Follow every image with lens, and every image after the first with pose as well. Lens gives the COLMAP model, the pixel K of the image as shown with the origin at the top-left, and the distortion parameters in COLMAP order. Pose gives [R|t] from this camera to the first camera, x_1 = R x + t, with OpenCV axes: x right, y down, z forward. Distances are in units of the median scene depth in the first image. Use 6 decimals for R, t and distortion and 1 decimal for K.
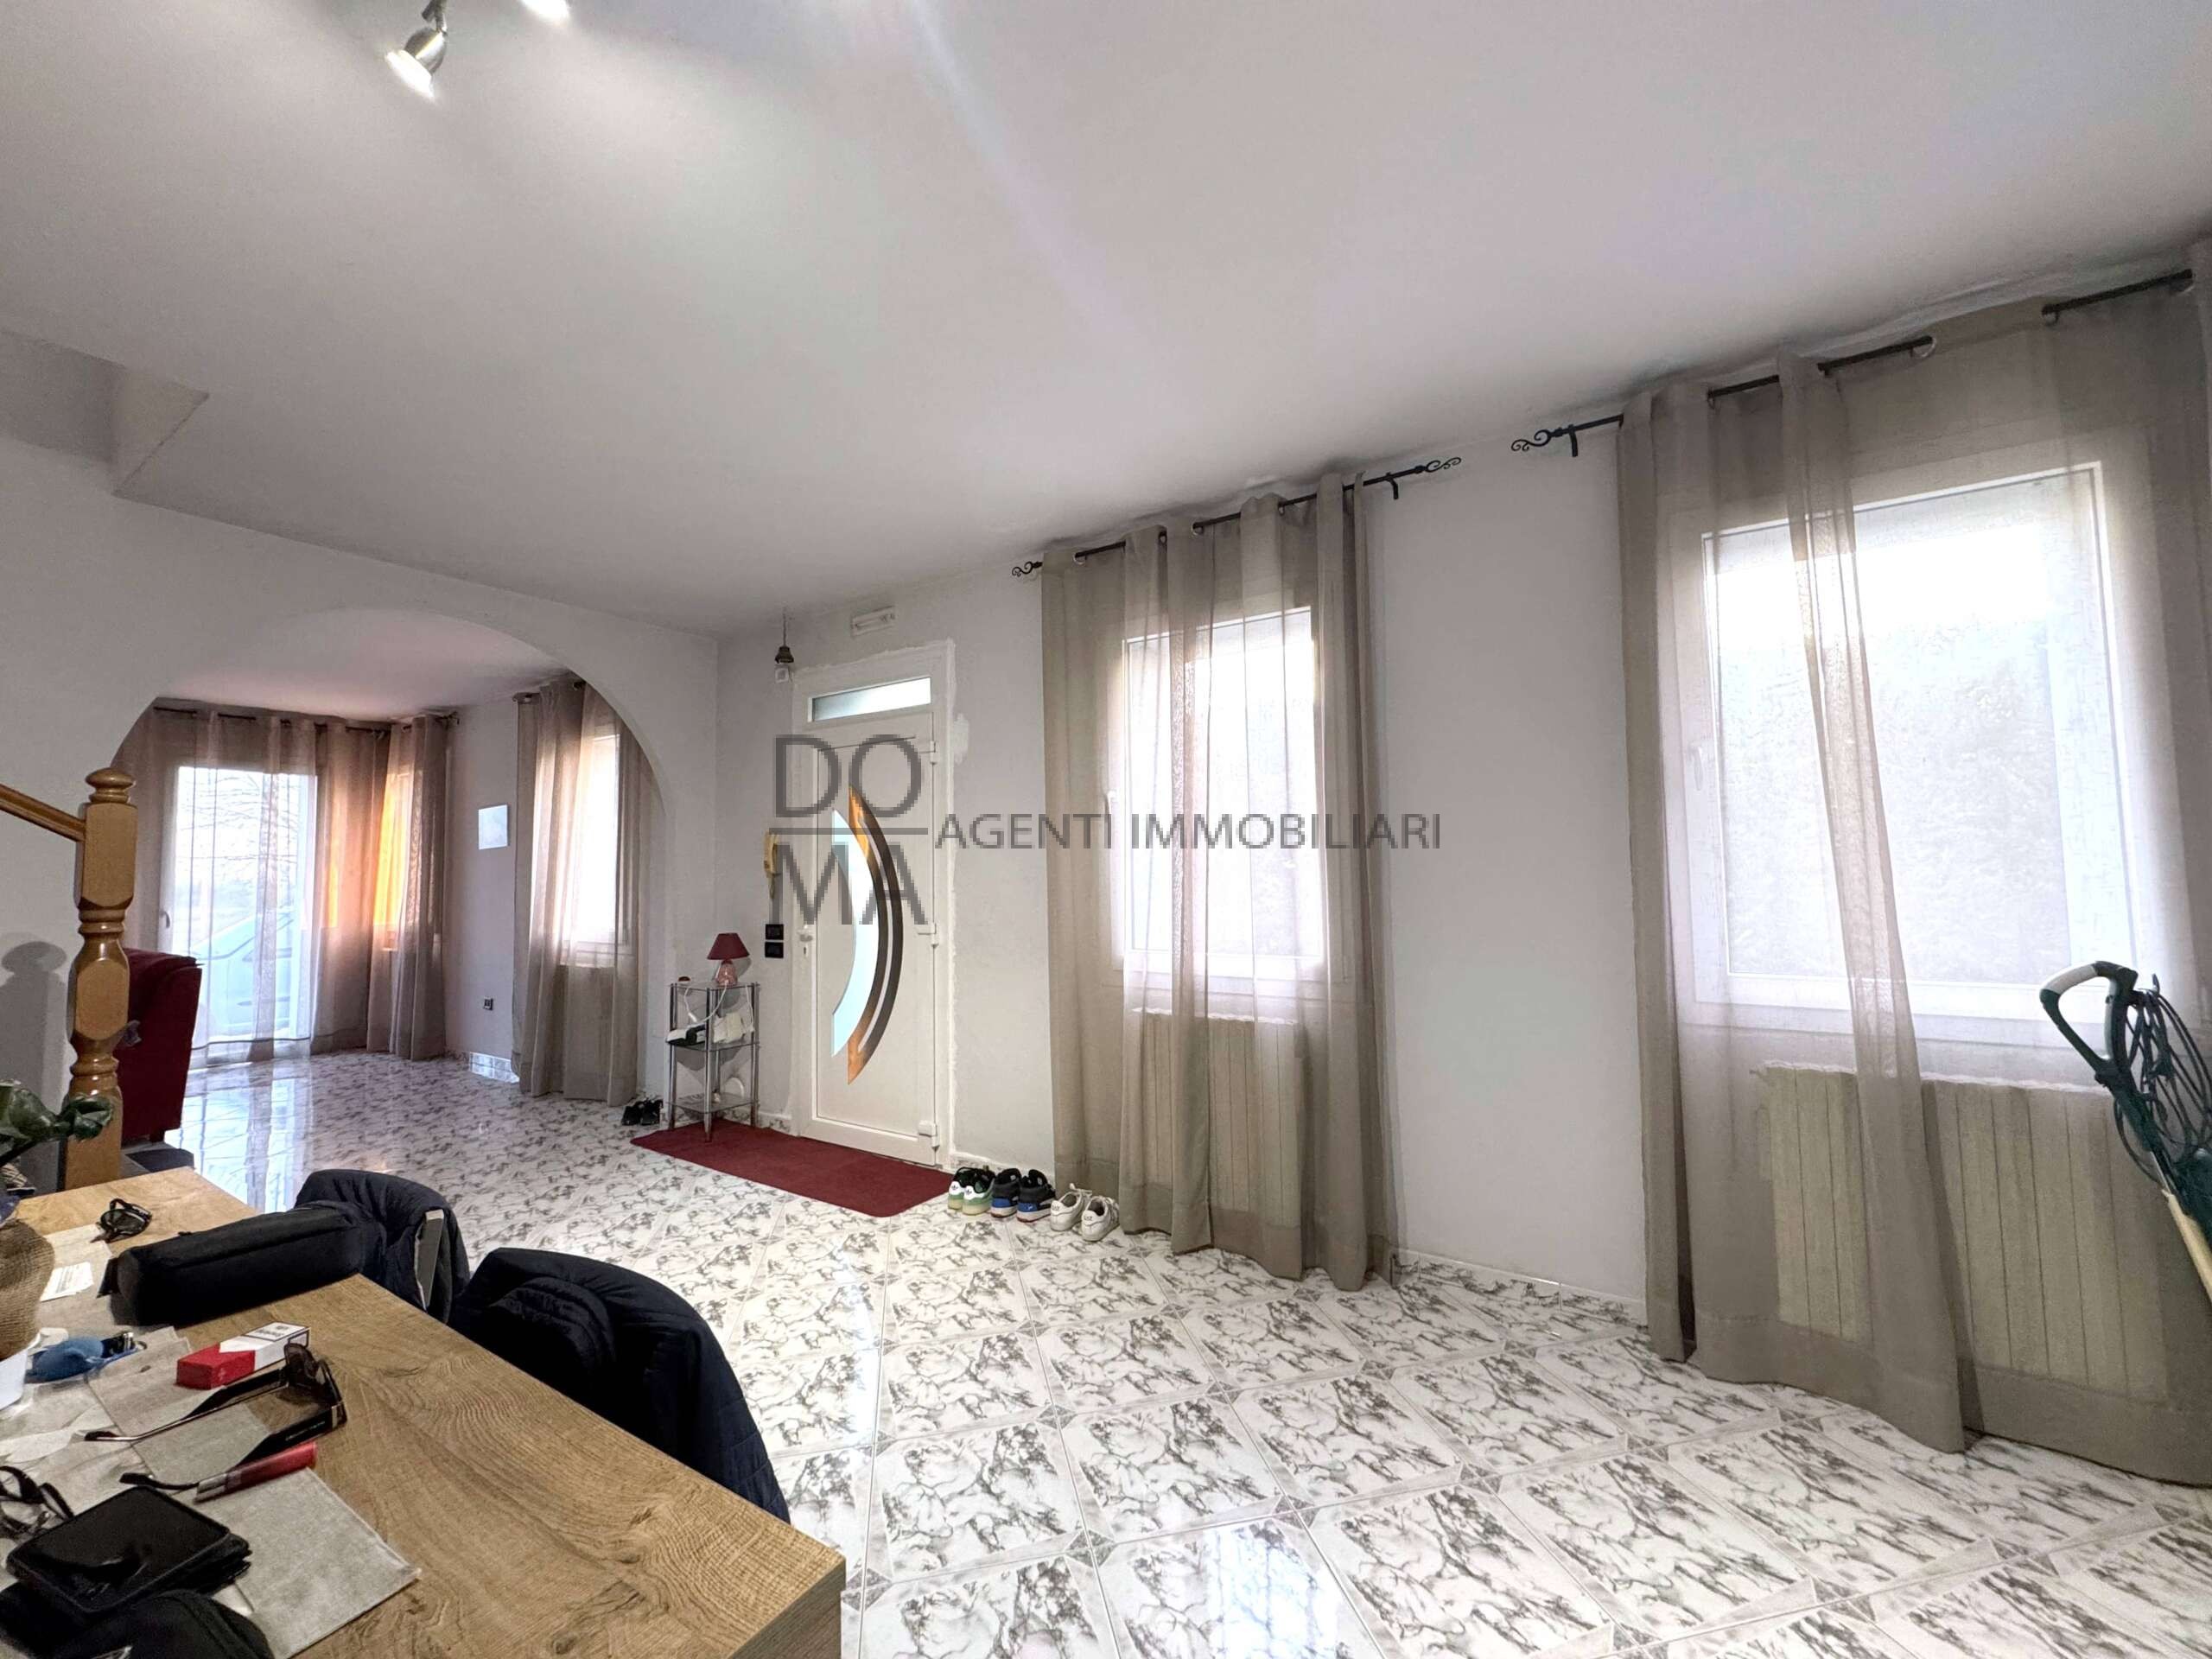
lens RADIAL K [[874.8, 0, 1103.0], [0, 874.8, 834.5], [0, 0, 1]] dist [-0.002131, -0.000067]
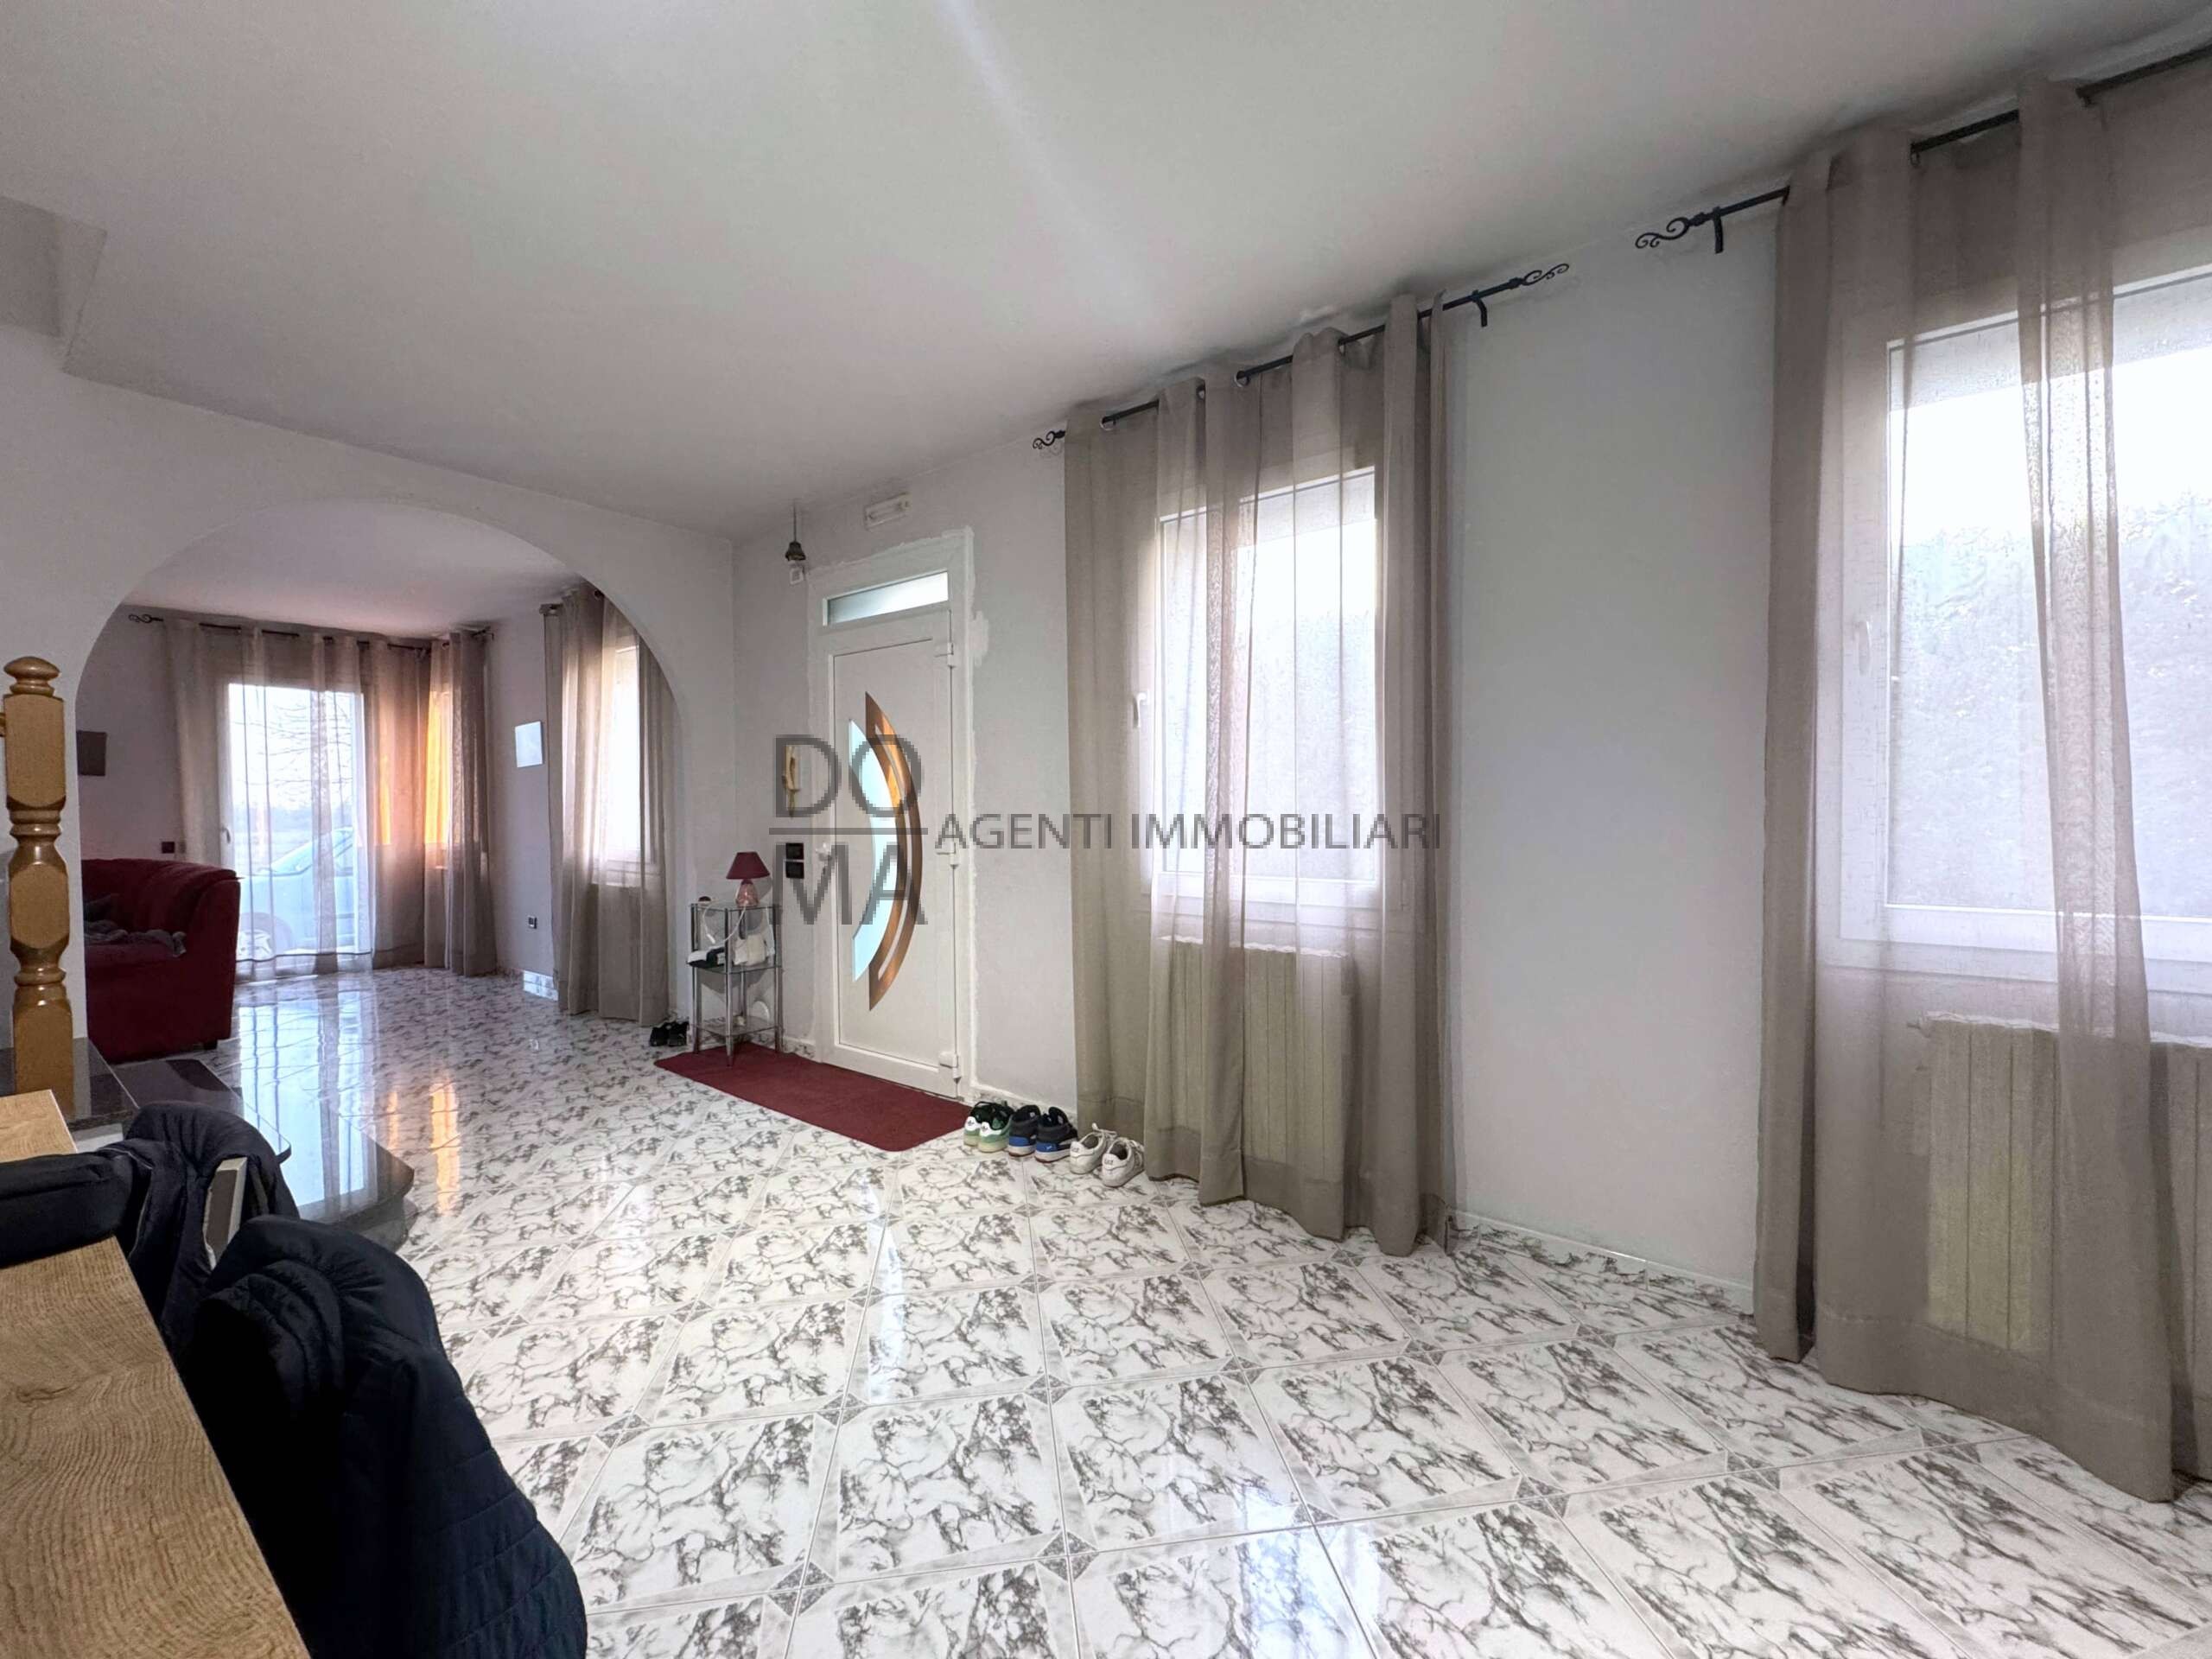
lens RADIAL K [[880.9, 0, 1103.6], [0, 880.9, 833.5], [0, 0, 1]] dist [-0.002618, 0.000490]
pose [[0.997077, 0.008634, -0.075918, 0.057447], [-0.002760, 0.997016, 0.077151, 0.032944], [0.076357, -0.076716, 0.994125, 0.143681]]
